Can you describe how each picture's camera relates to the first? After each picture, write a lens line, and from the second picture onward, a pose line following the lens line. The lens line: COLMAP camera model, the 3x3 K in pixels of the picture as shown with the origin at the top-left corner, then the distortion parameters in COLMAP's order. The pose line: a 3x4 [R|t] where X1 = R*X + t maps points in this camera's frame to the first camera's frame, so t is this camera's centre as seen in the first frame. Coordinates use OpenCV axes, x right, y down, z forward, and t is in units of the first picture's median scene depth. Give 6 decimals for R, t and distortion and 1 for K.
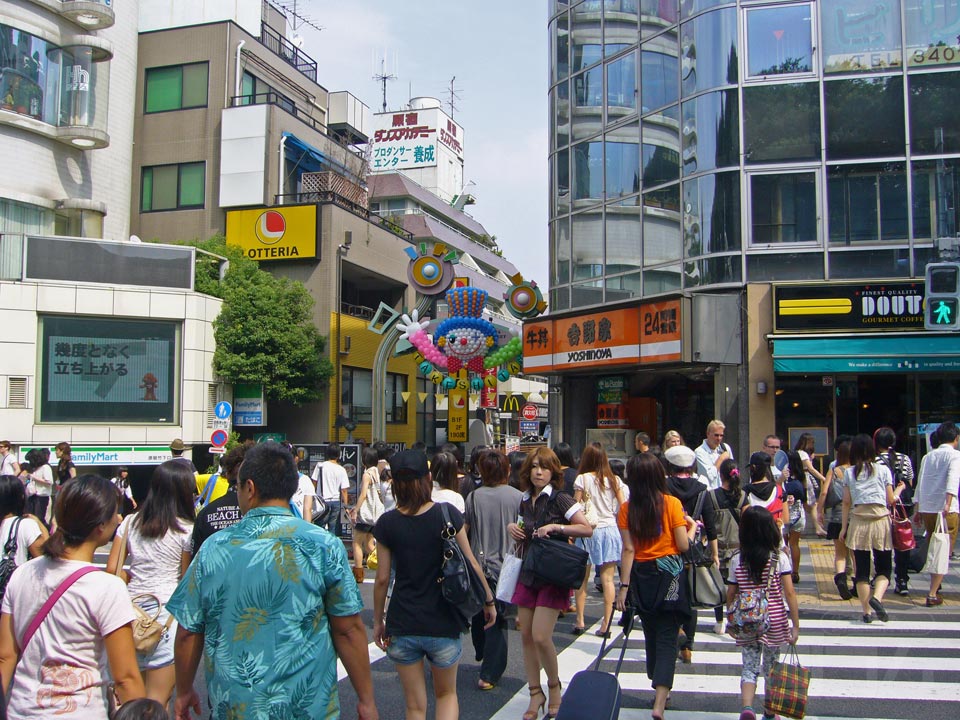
lens RADIAL K [[1031.6, 0, 480.0], [0, 1031.6, 360.0], [0, 0, 1]] dist [-0.042463, -0.007801]
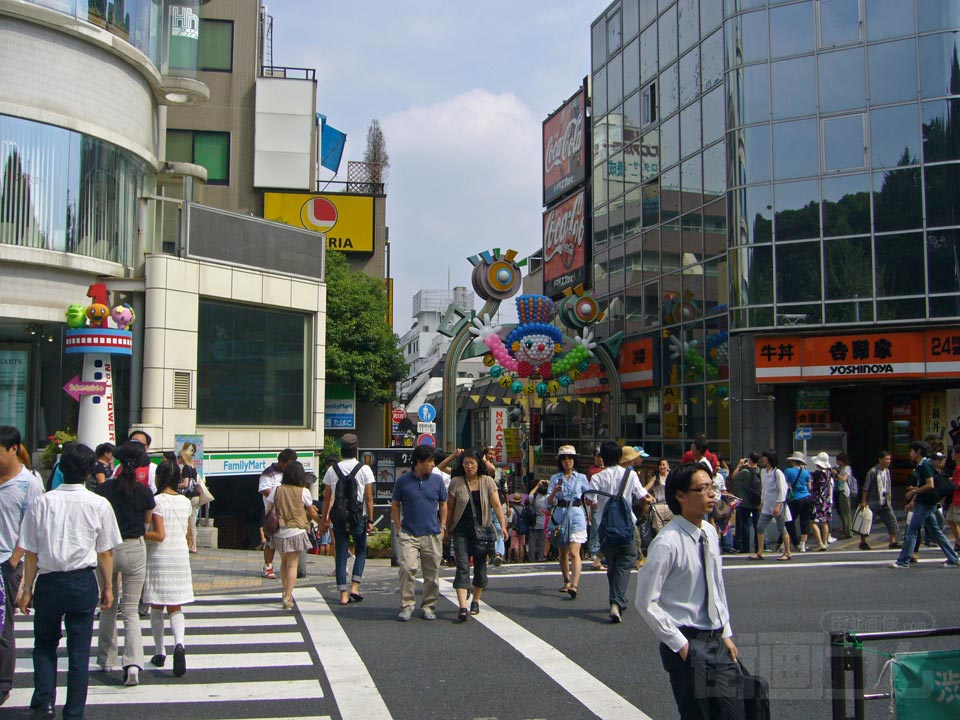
lens RADIAL K [[1031.6, 0, 480.0], [0, 1031.6, 360.0], [0, 0, 1]] dist [-0.042463, -0.007801]
pose [[0.871080, 0.032492, 0.490066, -0.573712], [-0.031671, 0.999449, -0.009970, 0.006924], [-0.490119, -0.006836, 0.871629, 0.127496]]
